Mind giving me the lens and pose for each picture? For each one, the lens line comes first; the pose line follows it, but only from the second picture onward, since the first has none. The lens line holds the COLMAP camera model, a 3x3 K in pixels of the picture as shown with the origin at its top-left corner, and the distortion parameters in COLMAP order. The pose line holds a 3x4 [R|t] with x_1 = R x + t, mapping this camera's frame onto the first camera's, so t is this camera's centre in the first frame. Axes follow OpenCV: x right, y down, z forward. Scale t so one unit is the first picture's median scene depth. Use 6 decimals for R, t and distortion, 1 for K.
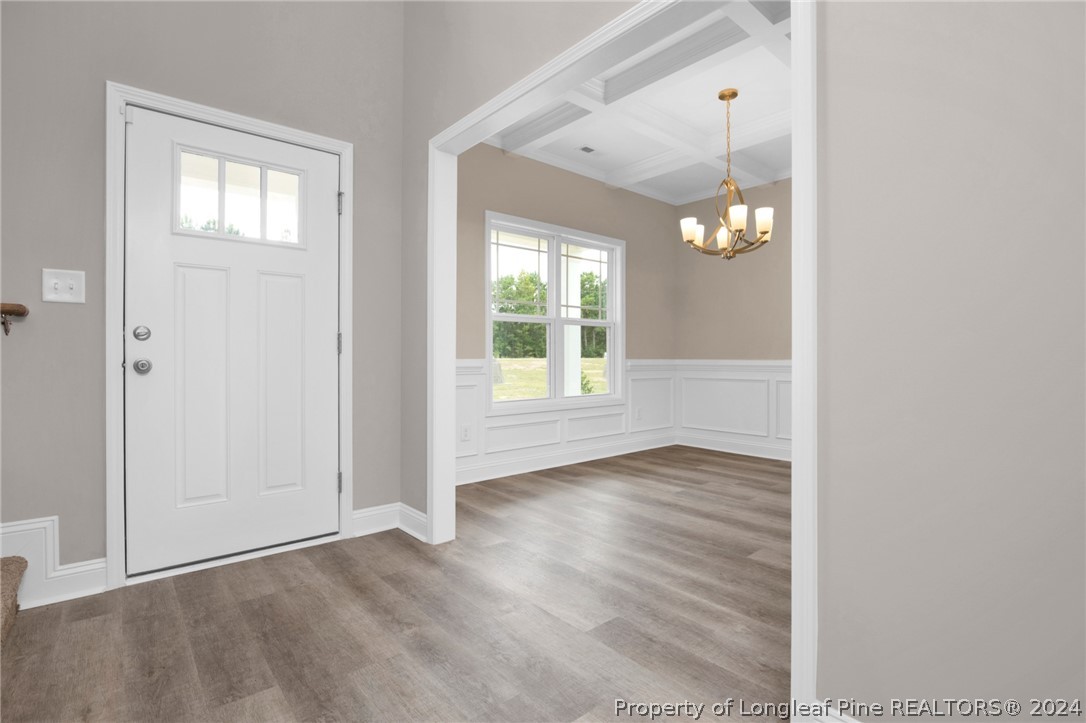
lens RADIAL K [[513.4, 0, 548.9], [0, 513.4, 356.6], [0, 0, 1]] dist [-0.029717, 0.000567]
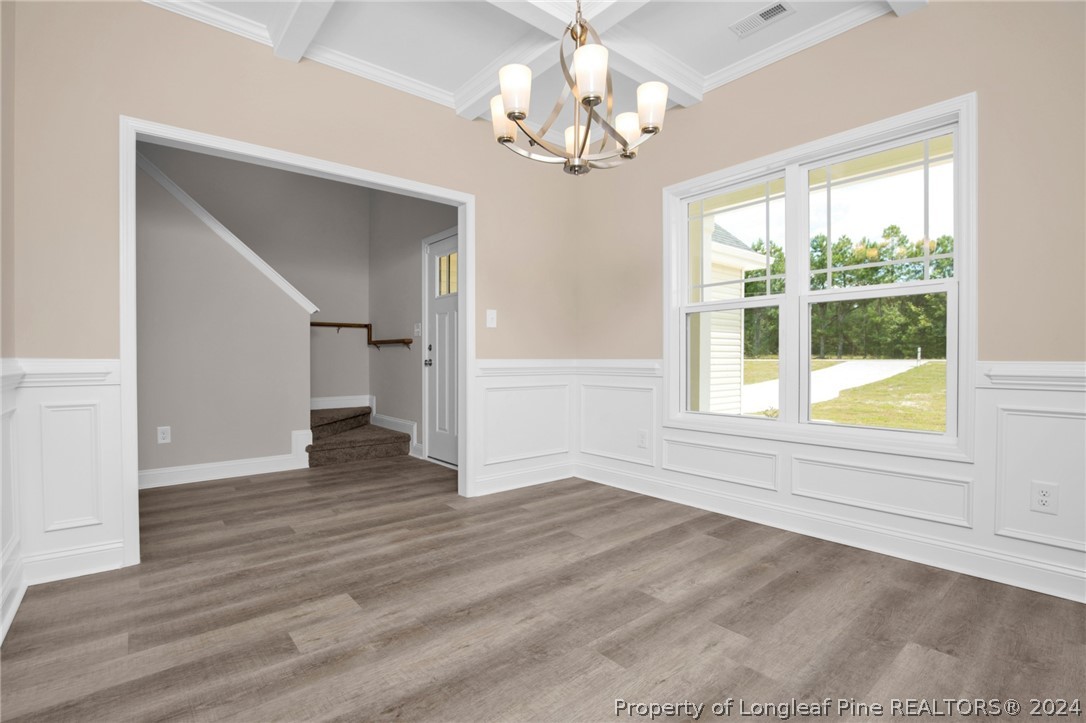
lens RADIAL K [[503.2, 0, 538.8], [0, 503.2, 361.7], [0, 0, 1]] dist [-0.043195, 0.007312]
pose [[-0.006050, 0.007230, -0.999956, 0.949993], [-0.002438, 0.999971, 0.007245, 0.002481], [0.999979, 0.002482, -0.006032, 1.041407]]
